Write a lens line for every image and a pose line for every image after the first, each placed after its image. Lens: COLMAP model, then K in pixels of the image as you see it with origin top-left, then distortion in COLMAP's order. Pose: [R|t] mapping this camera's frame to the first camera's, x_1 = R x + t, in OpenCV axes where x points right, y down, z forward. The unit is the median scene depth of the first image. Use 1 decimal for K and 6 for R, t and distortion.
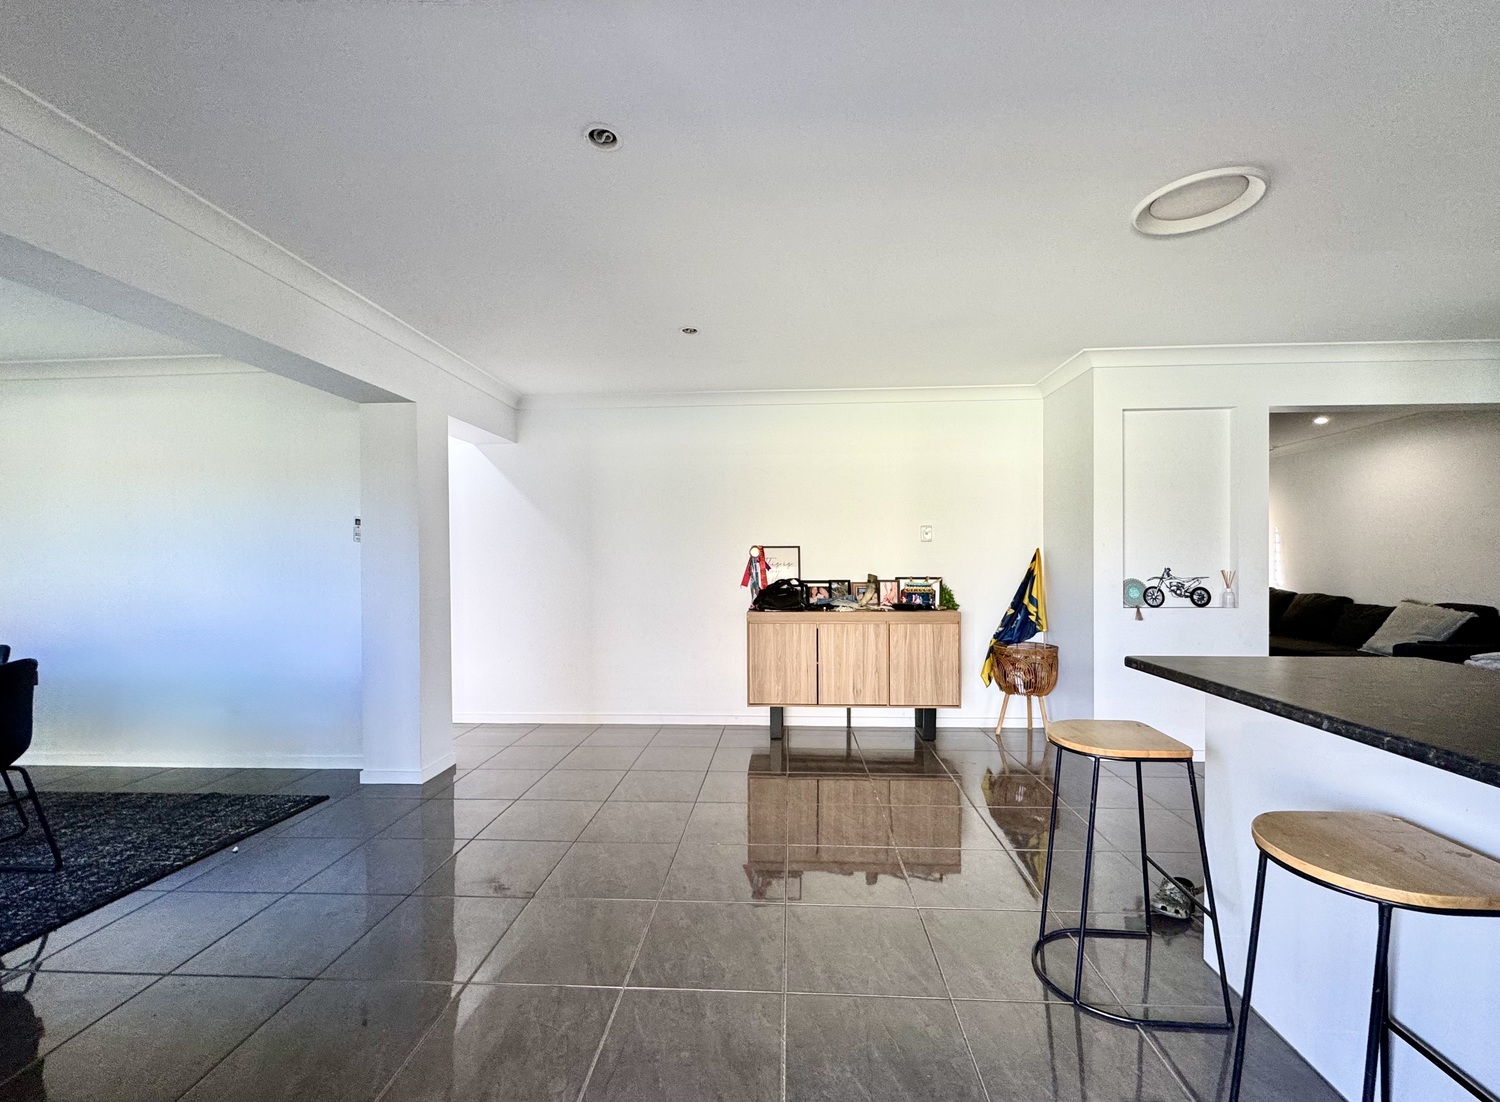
lens RADIAL K [[597.5, 0, 760.1], [0, 597.5, 550.8], [0, 0, 1]] dist [0.002355, -0.000830]
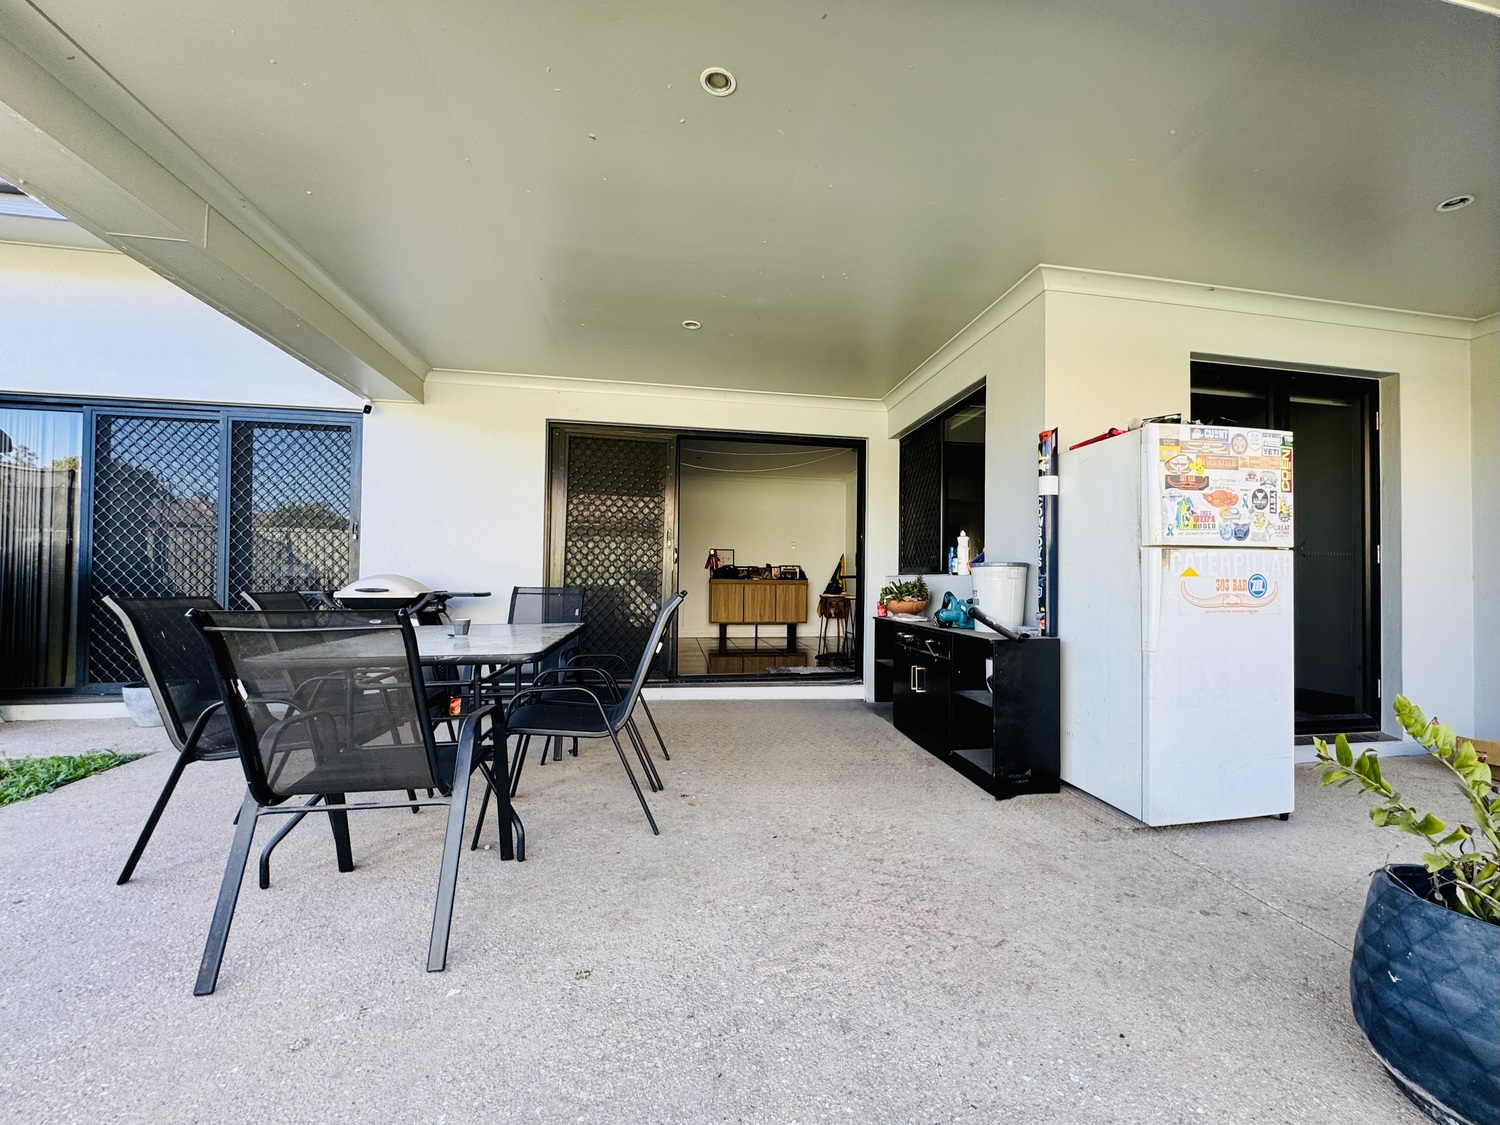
lens RADIAL K [[597.5, 0, 746.4], [0, 597.5, 567.3], [0, 0, 1]] dist [0.002355, -0.000830]
pose [[0.984908, 0.025275, 0.171224, -0.250582], [-0.019890, 0.999254, -0.033094, 0.124101], [-0.171933, 0.029189, 0.984676, -1.066128]]
